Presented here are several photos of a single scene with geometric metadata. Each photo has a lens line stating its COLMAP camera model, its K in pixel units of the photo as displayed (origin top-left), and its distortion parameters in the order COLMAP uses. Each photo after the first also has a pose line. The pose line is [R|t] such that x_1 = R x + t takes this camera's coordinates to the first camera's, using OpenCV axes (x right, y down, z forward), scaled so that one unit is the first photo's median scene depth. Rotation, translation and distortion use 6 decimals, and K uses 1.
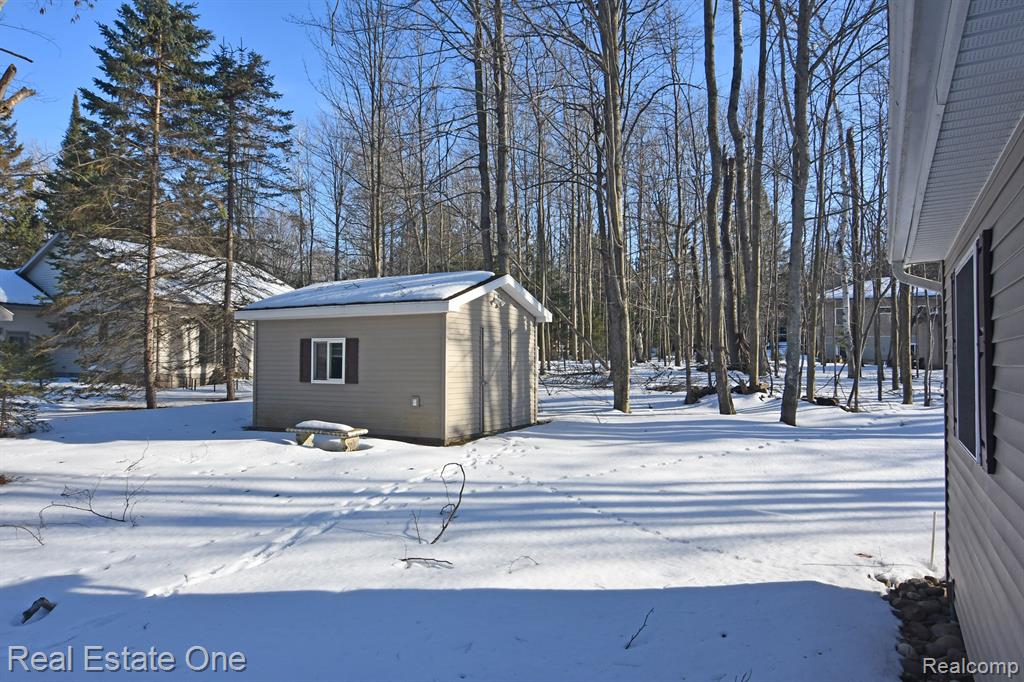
lens RADIAL K [[695.2, 0, 512.0], [0, 695.2, 341.0], [0, 0, 1]] dist [-0.002427, -0.000759]
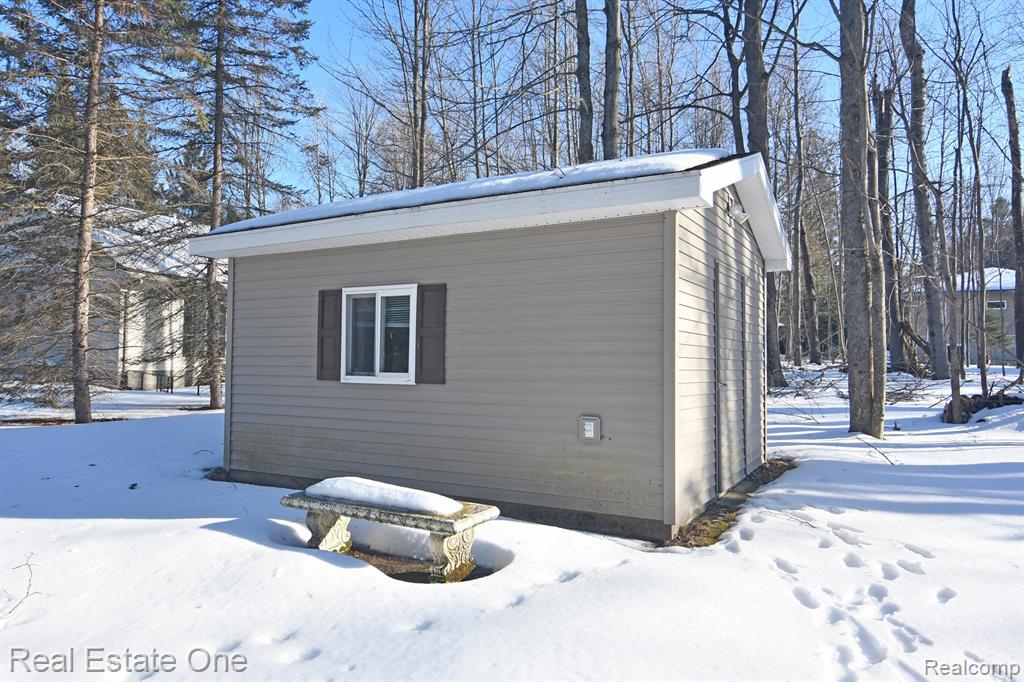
lens RADIAL K [[695.2, 0, 512.0], [0, 695.2, 341.0], [0, 0, 1]] dist [-0.002427, -0.000759]
pose [[0.999738, 0.007694, -0.021545, -0.161787], [-0.007826, 0.999951, -0.006043, 0.034392], [0.021497, 0.006210, 0.999750, 0.526578]]
